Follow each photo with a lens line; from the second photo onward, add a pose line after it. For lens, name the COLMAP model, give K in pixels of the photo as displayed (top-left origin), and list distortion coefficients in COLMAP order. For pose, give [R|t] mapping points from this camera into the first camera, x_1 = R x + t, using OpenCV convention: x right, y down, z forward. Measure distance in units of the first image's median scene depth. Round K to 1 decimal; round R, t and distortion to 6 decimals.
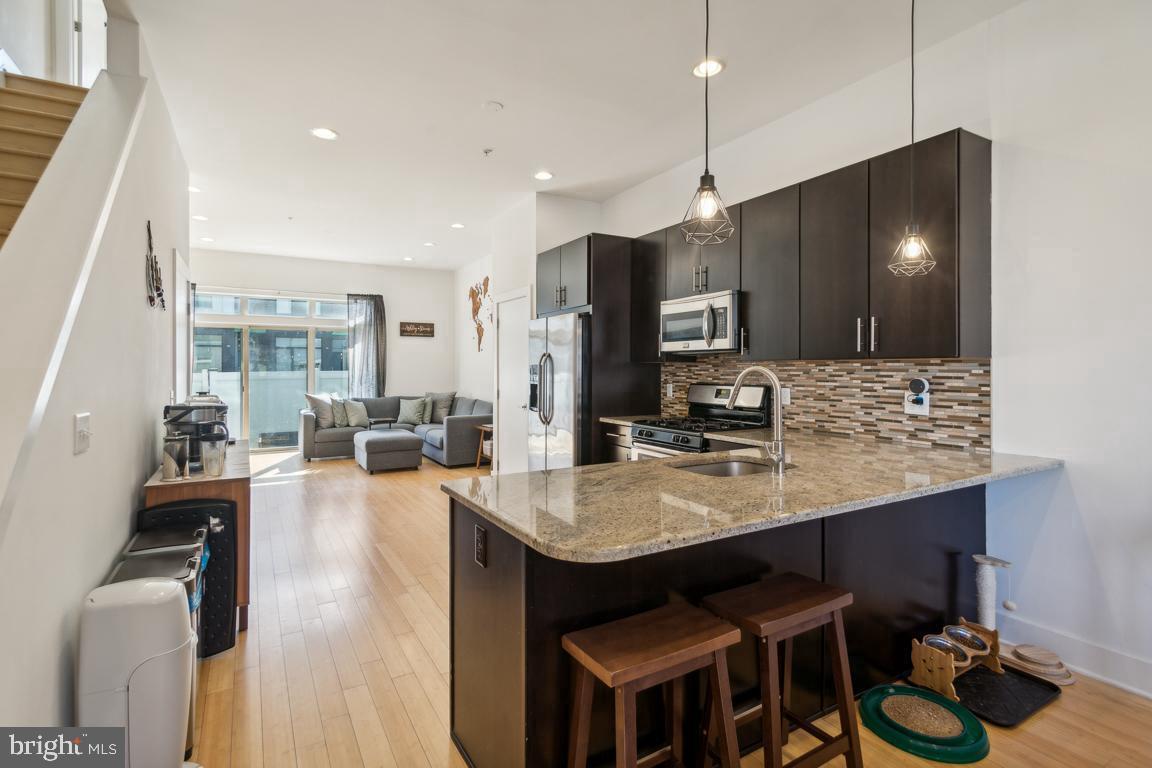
lens RADIAL K [[548.7, 0, 577.3], [0, 548.7, 368.2], [0, 0, 1]] dist [0.003432, 0.001005]
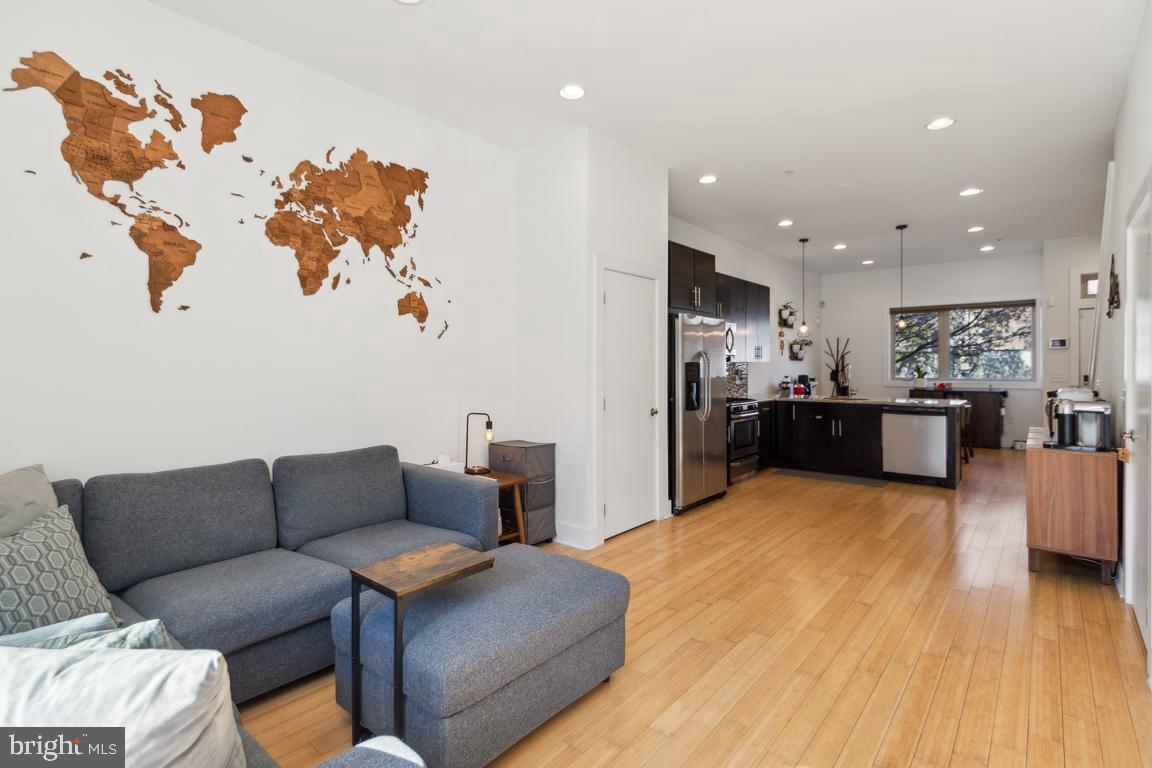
lens RADIAL K [[548.7, 0, 577.3], [0, 548.7, 368.2], [0, 0, 1]] dist [0.003432, 0.001005]
pose [[-0.320753, -0.003187, 0.947157, -0.745719], [0.000521, 0.999994, 0.003541, -0.000167], [-0.947163, 0.001629, -0.320749, 1.217359]]
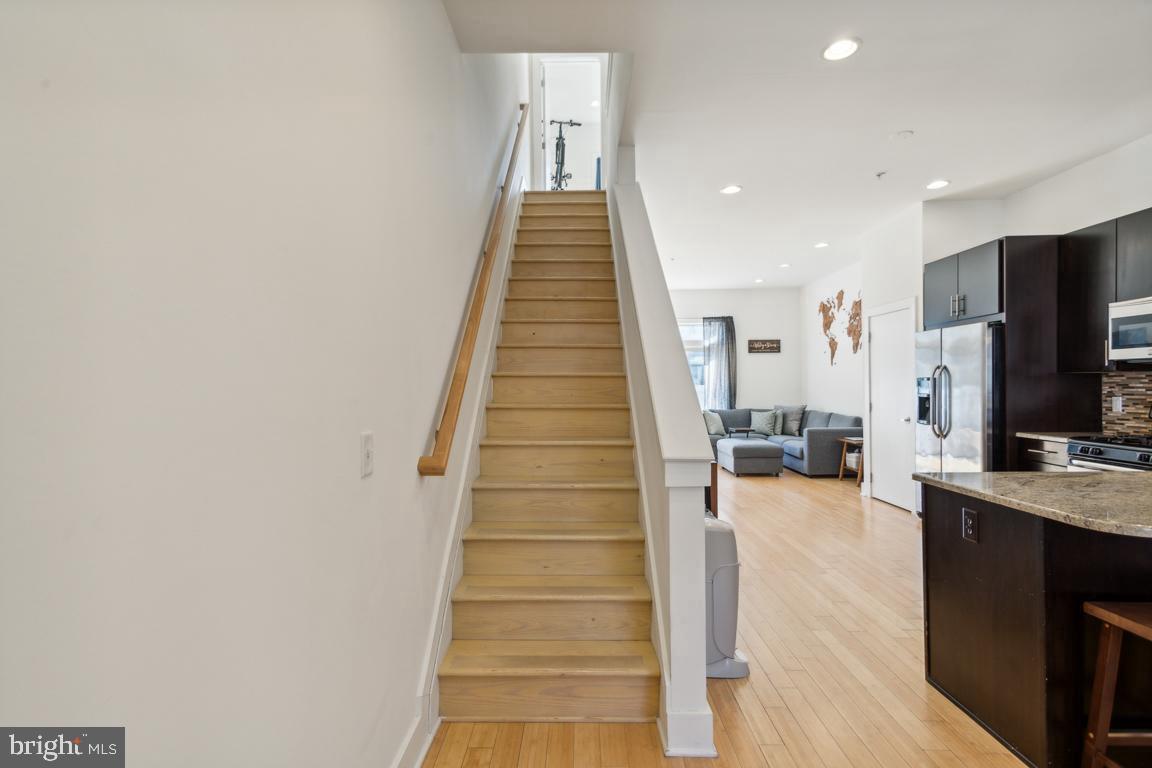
lens RADIAL K [[544.4, 0, 576.0], [0, 544.4, 384.0], [0, 0, 1]] dist [0.032405, -0.018253]
pose [[0.853658, -0.007406, -0.520782, -0.079213], [0.007809, 0.999968, -0.001418, 0.002011], [0.520776, -0.002856, 0.853689, -0.139592]]
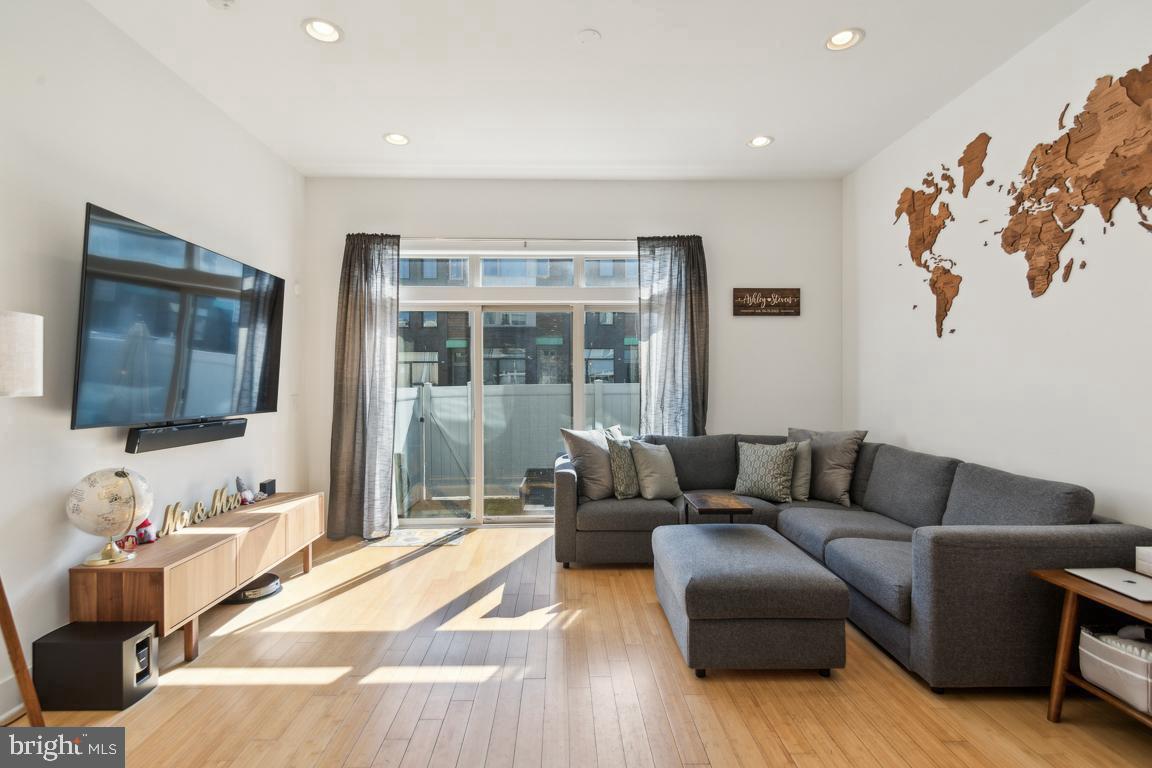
lens RADIAL K [[554.0, 0, 576.0], [0, 554.0, 384.0], [0, 0, 1]] dist [0.022494, 0.000382]
pose [[0.872455, 0.001490, -0.488693, -0.293200], [0.001484, 0.999983, 0.005699, 0.002603], [0.488693, -0.005697, 0.872437, 0.705104]]
